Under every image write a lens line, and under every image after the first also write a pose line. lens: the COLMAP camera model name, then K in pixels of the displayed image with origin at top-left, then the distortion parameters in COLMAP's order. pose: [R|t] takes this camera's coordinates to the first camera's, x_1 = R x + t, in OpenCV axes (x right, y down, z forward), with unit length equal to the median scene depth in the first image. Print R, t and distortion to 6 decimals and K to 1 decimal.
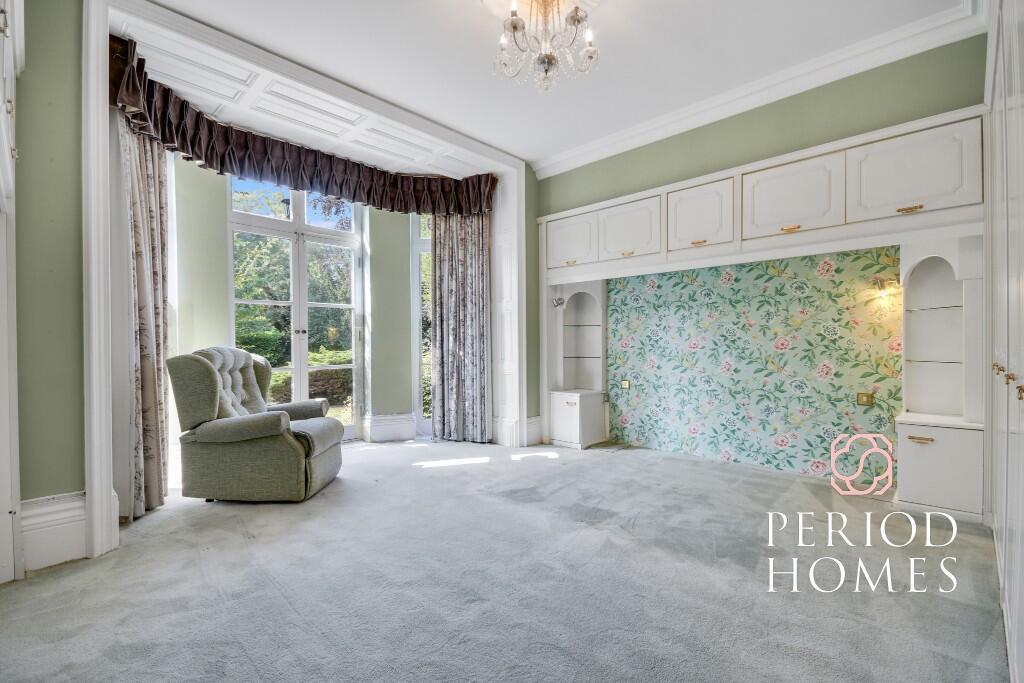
lens RADIAL K [[462.4, 0, 512.3], [0, 462.4, 338.8], [0, 0, 1]] dist [0.002310, 0.000205]
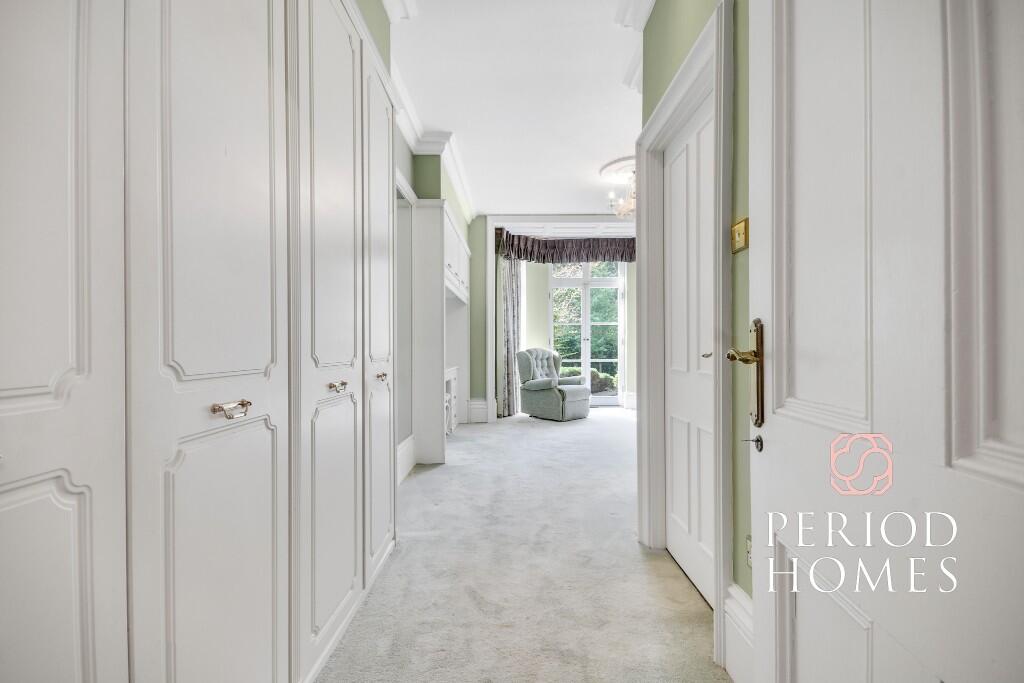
lens RADIAL K [[447.8, 0, 512.4], [0, 447.8, 348.0], [0, 0, 1]] dist [0.003793, 0.000363]
pose [[0.679693, 0.007236, -0.733461, 0.873334], [0.002924, 0.999917, 0.012574, -0.010370], [0.733491, -0.010691, 0.679615, -0.537379]]
